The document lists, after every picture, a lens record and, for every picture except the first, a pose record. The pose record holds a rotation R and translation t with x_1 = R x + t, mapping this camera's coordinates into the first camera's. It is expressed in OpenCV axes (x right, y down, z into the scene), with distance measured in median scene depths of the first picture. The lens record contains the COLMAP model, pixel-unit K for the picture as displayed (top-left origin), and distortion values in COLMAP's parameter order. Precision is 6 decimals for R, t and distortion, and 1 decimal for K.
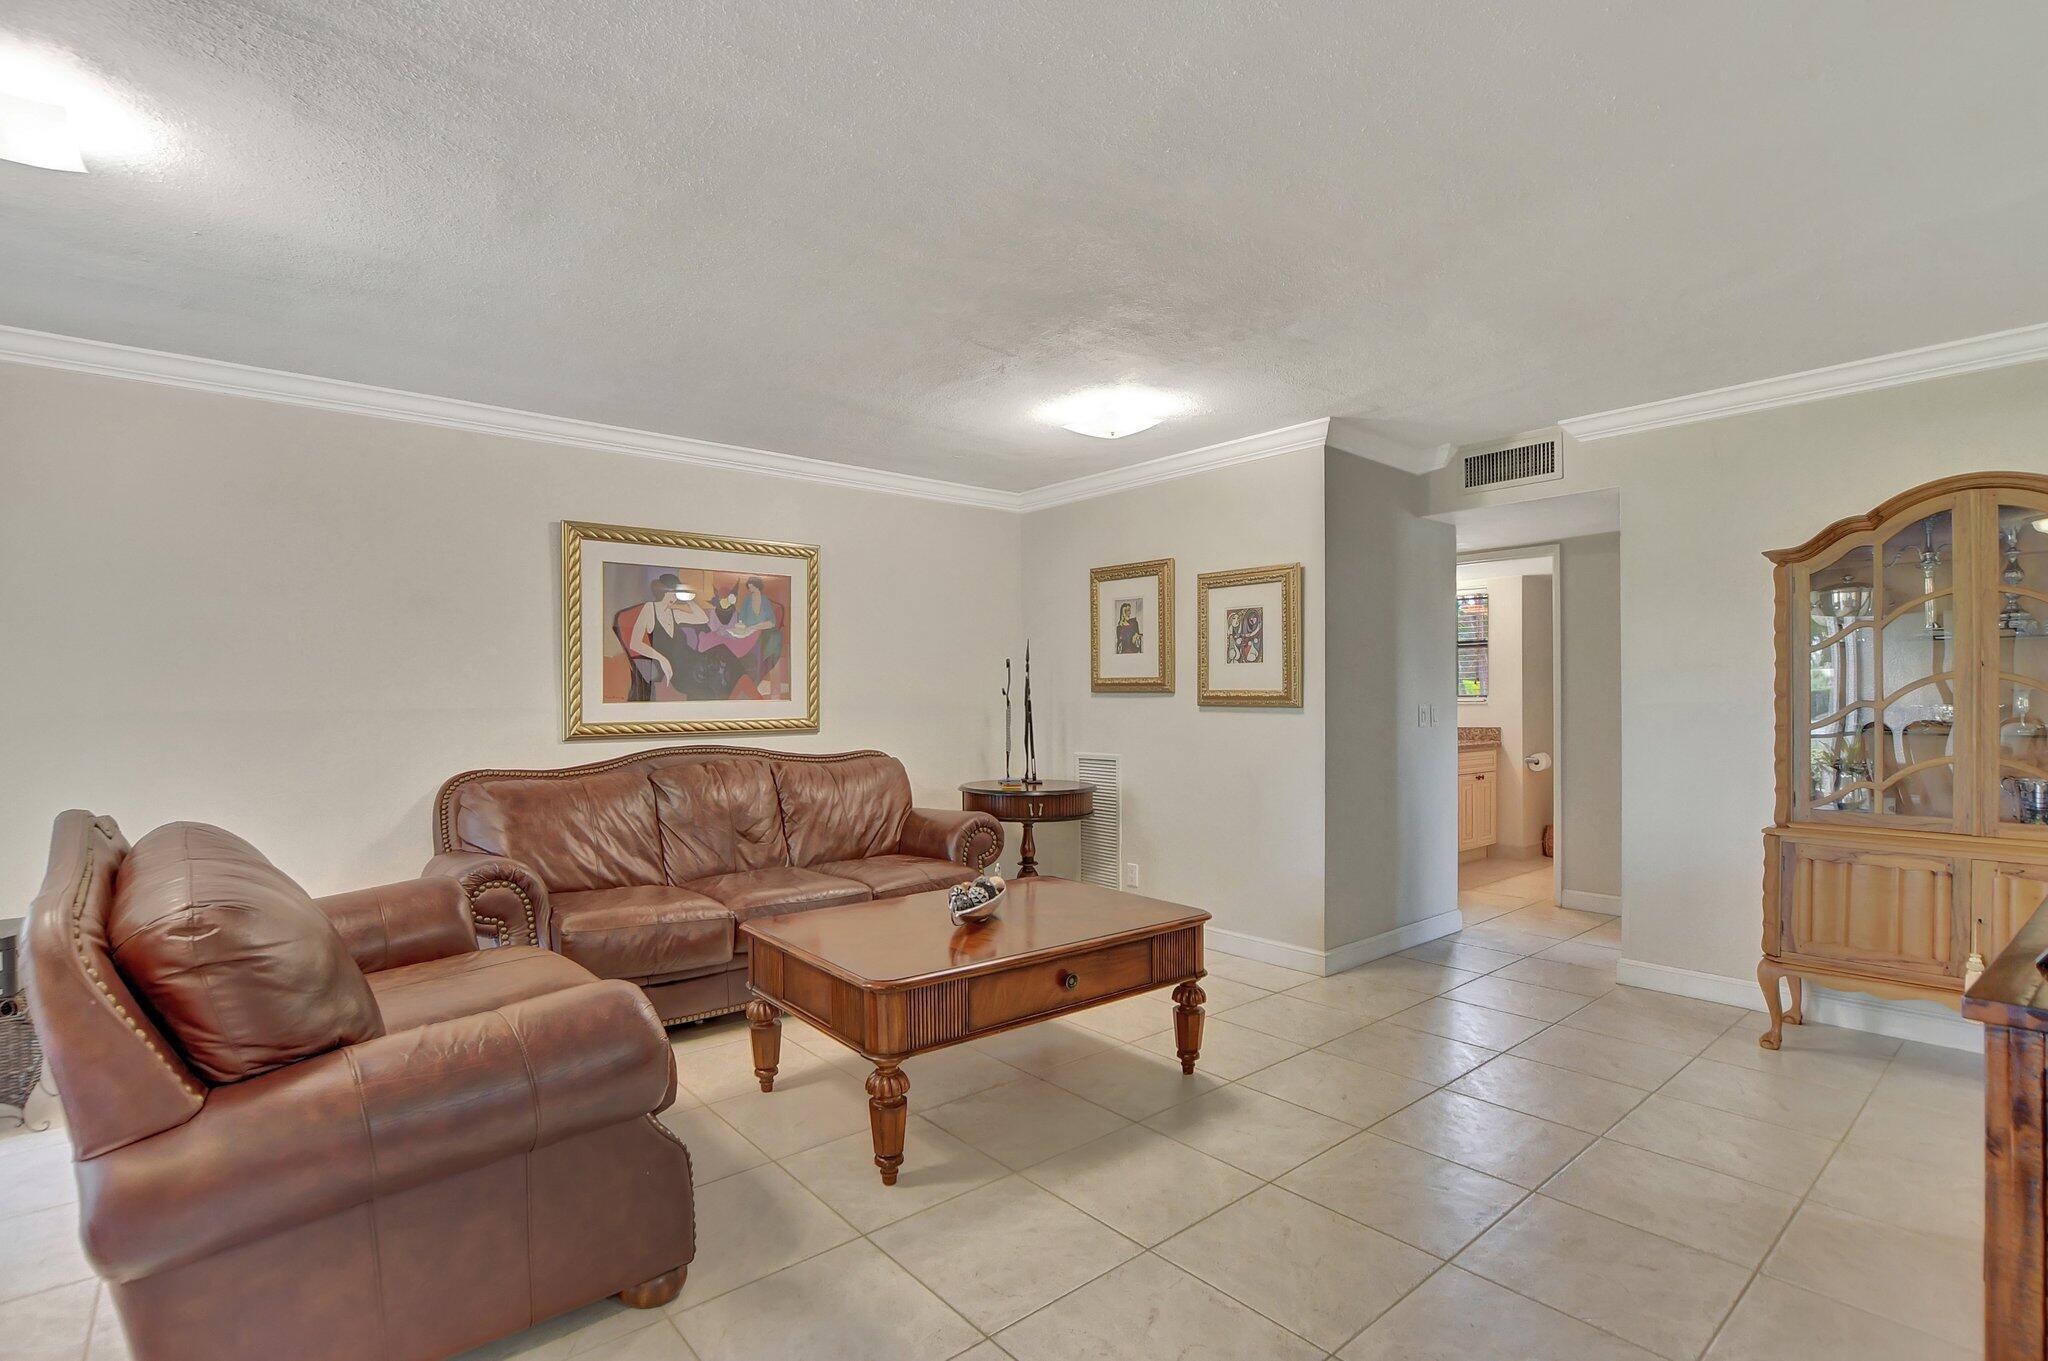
lens RADIAL K [[932.0, 0, 982.1], [0, 932.0, 710.4], [0, 0, 1]] dist [-0.026214, 0.002914]
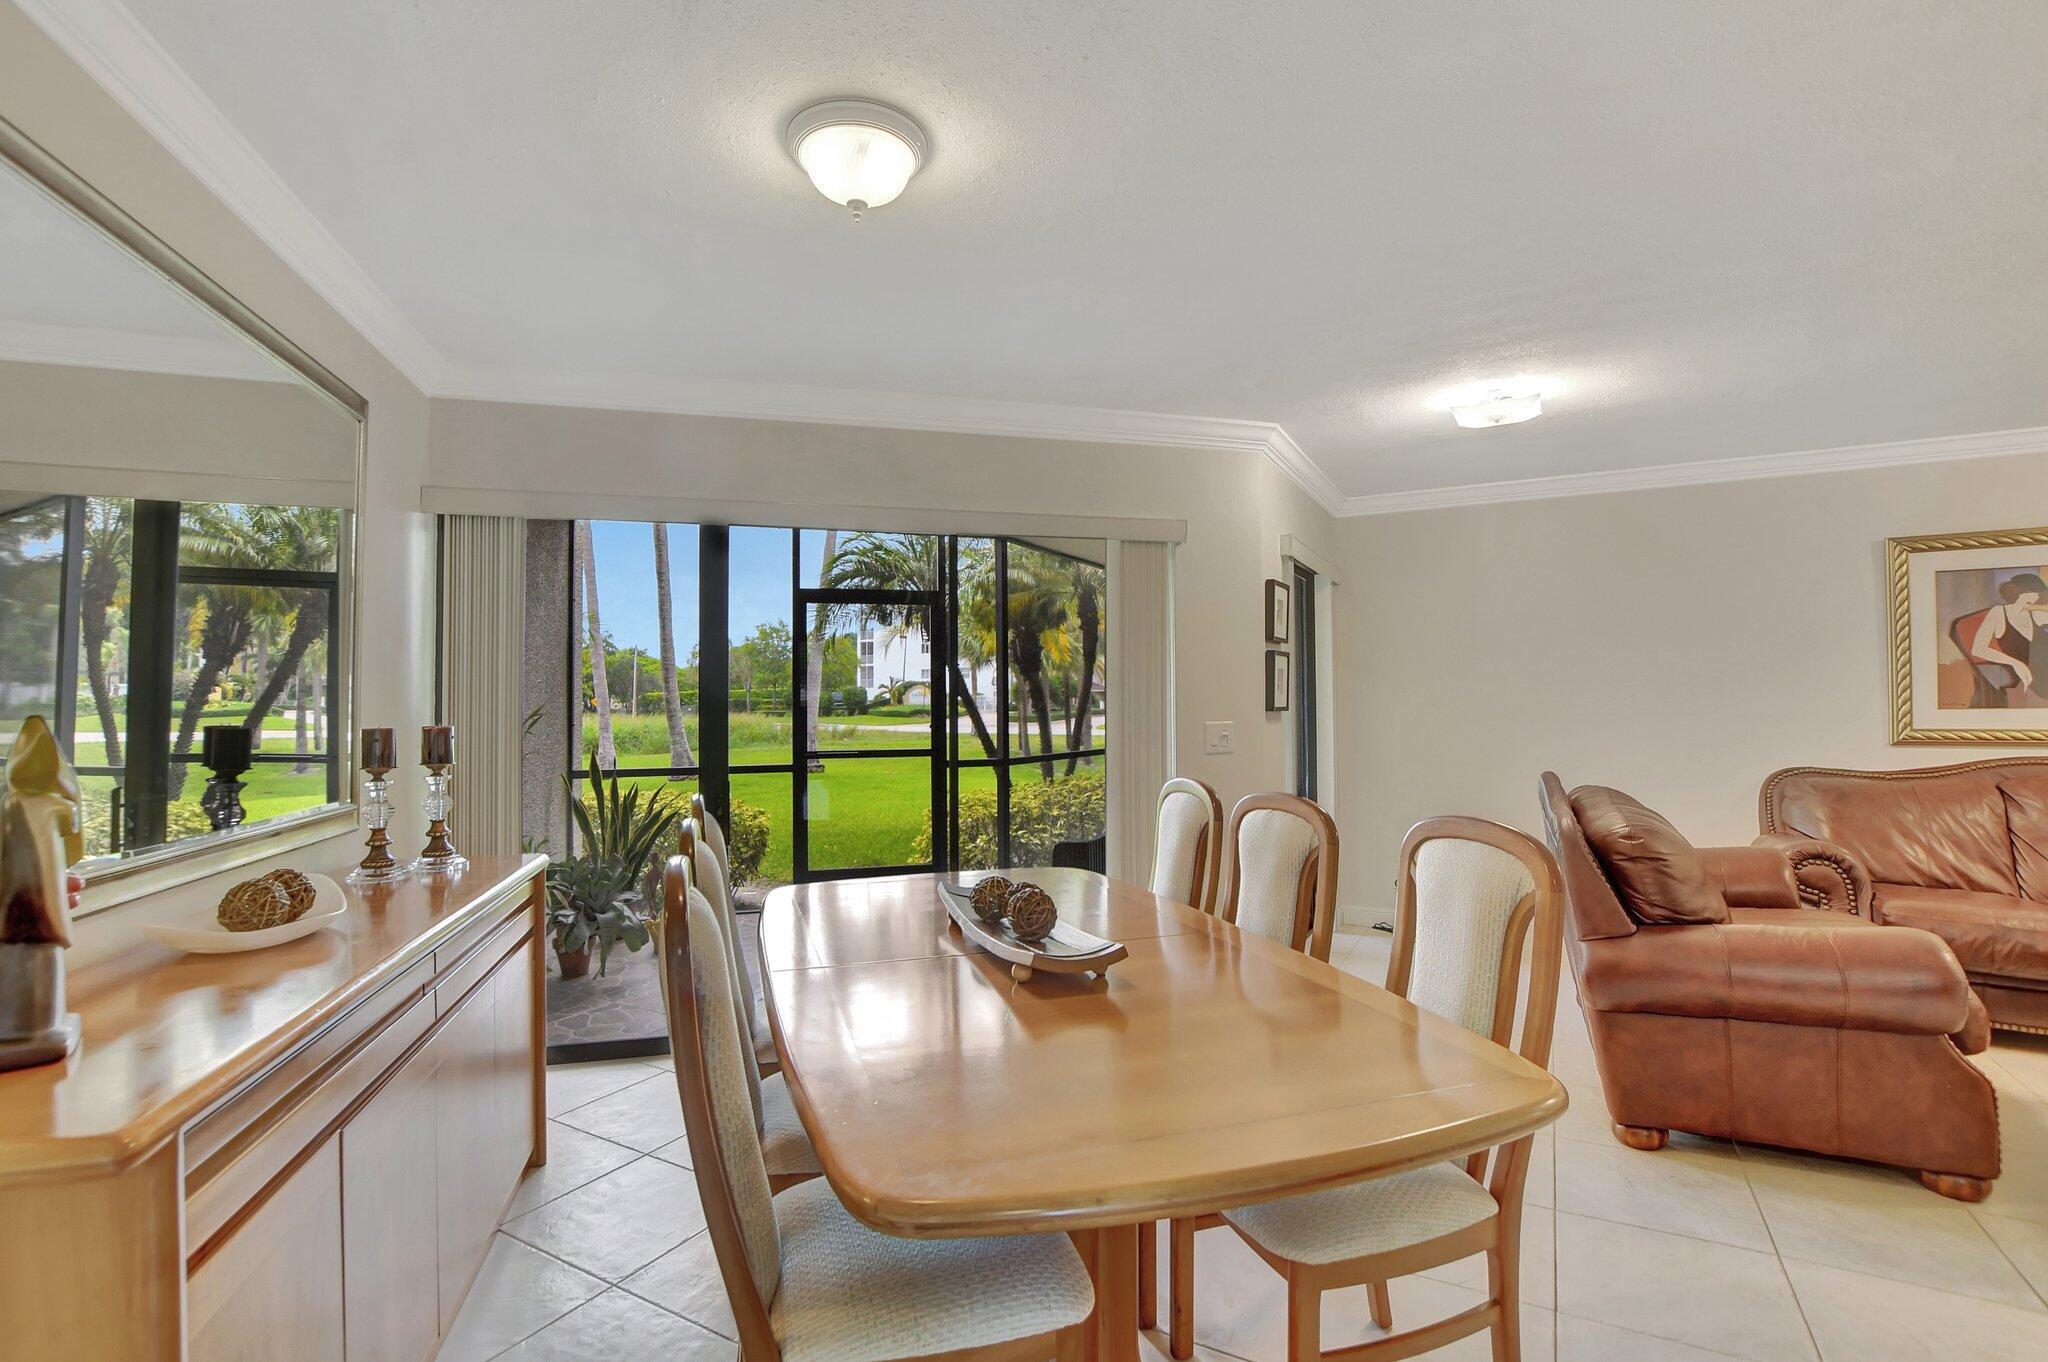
lens RADIAL K [[932.0, 0, 1022.7], [0, 932.0, 682.5], [0, 0, 1]] dist [-0.026214, 0.002914]
pose [[0.361975, -0.015044, -0.932066, 0.165105], [-0.005655, 0.999816, -0.018334, -0.014030], [0.932171, 0.011908, 0.361823, -0.309670]]
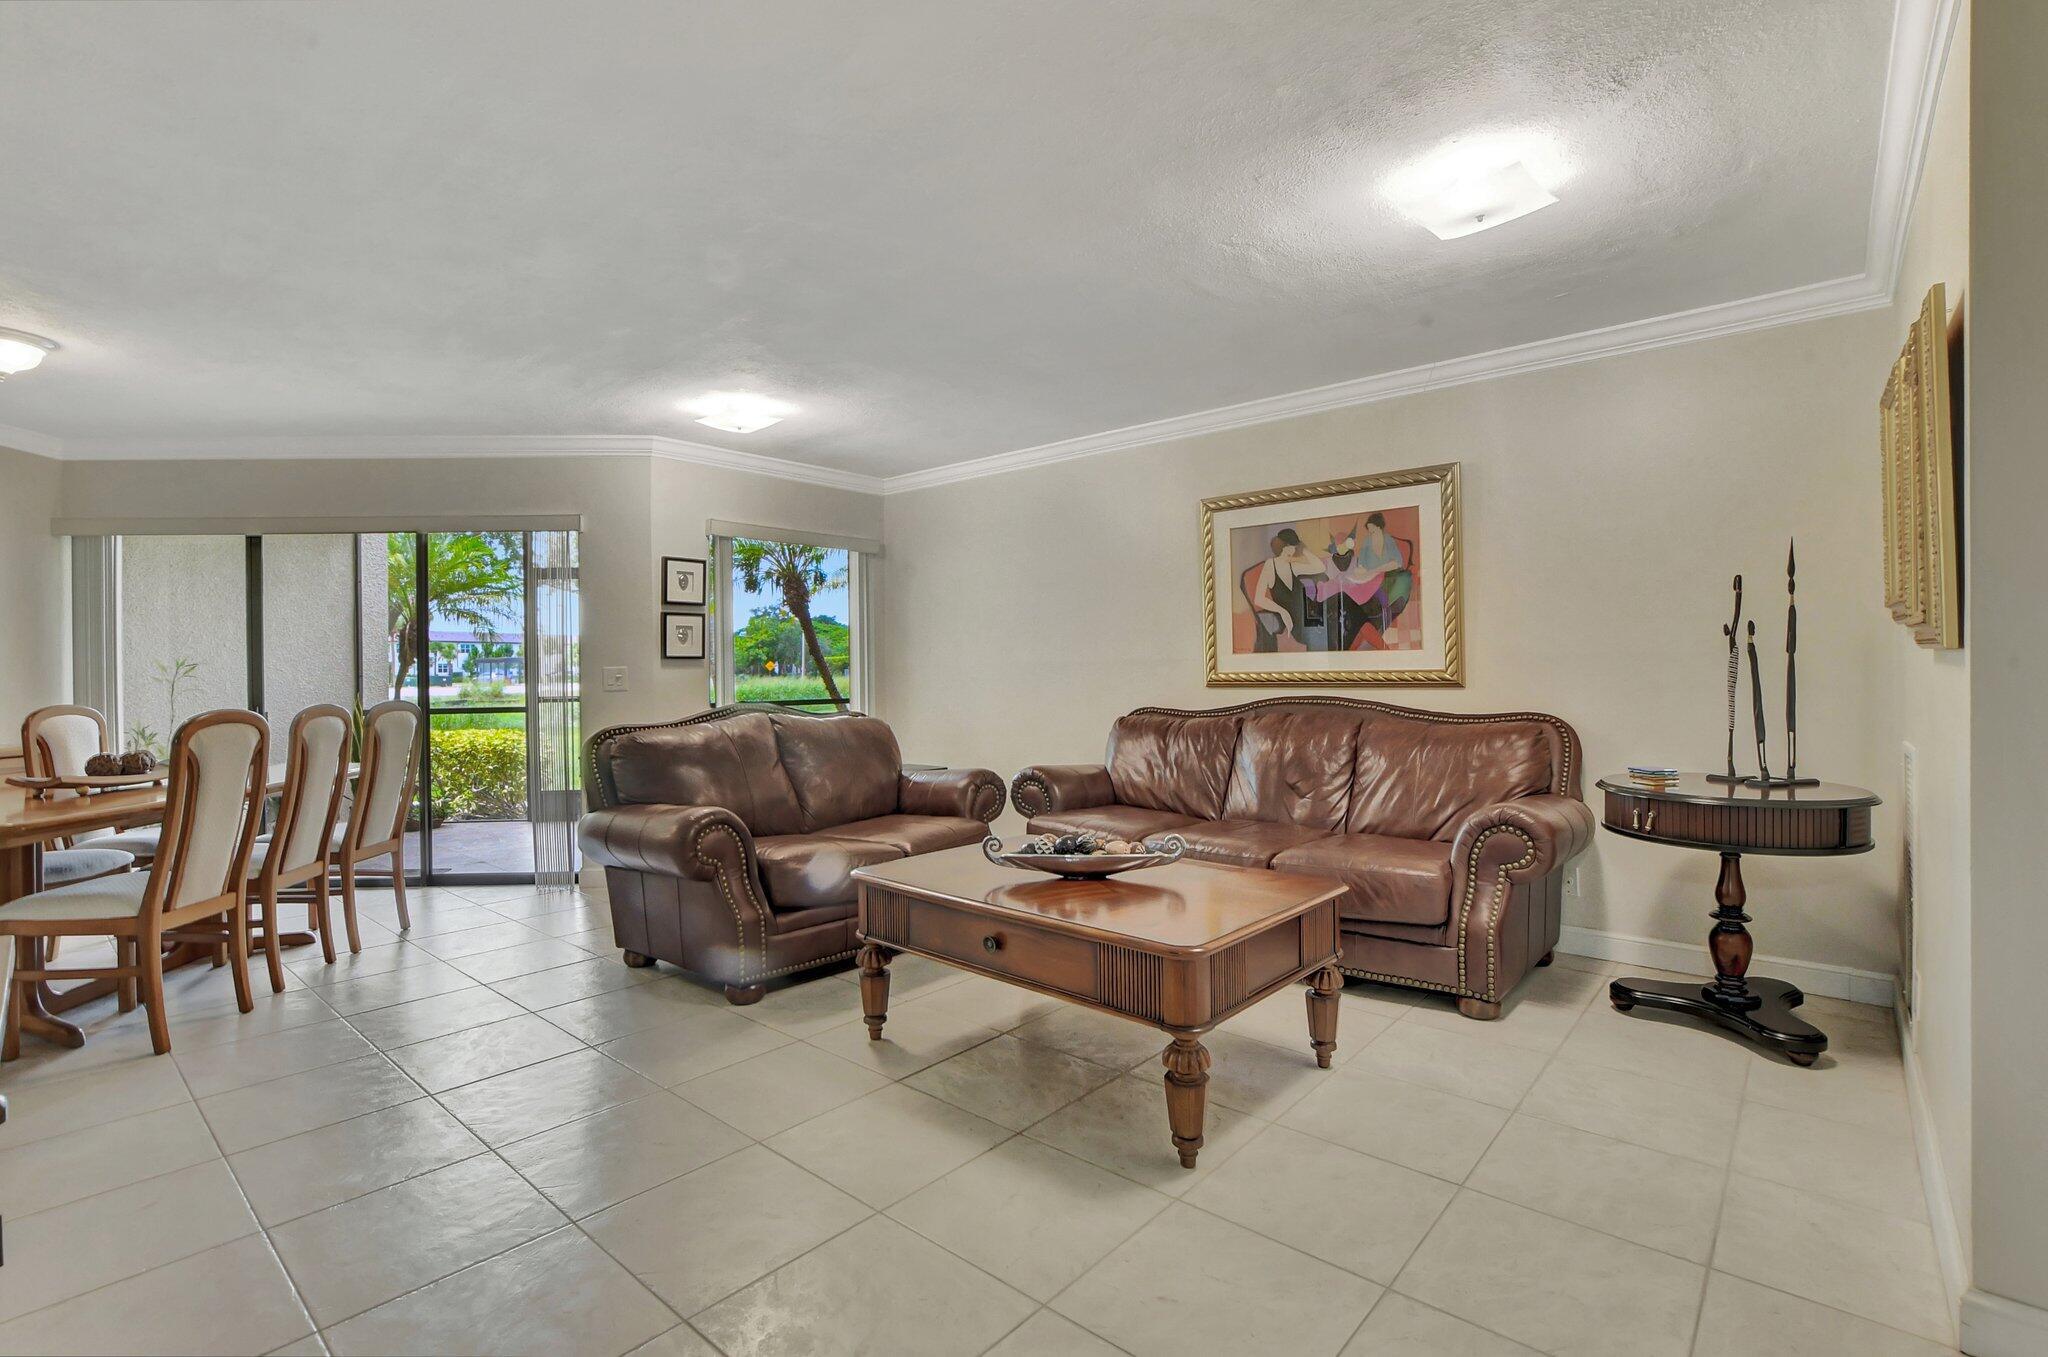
lens RADIAL K [[932.0, 0, 1014.0], [0, 932.0, 665.4], [0, 0, 1]] dist [-0.026214, 0.002914]
pose [[0.185060, 0.004262, -0.982718, 0.670056], [0.000908, 0.999989, 0.004508, 0.000172], [0.982727, -0.001727, 0.185054, 0.548099]]
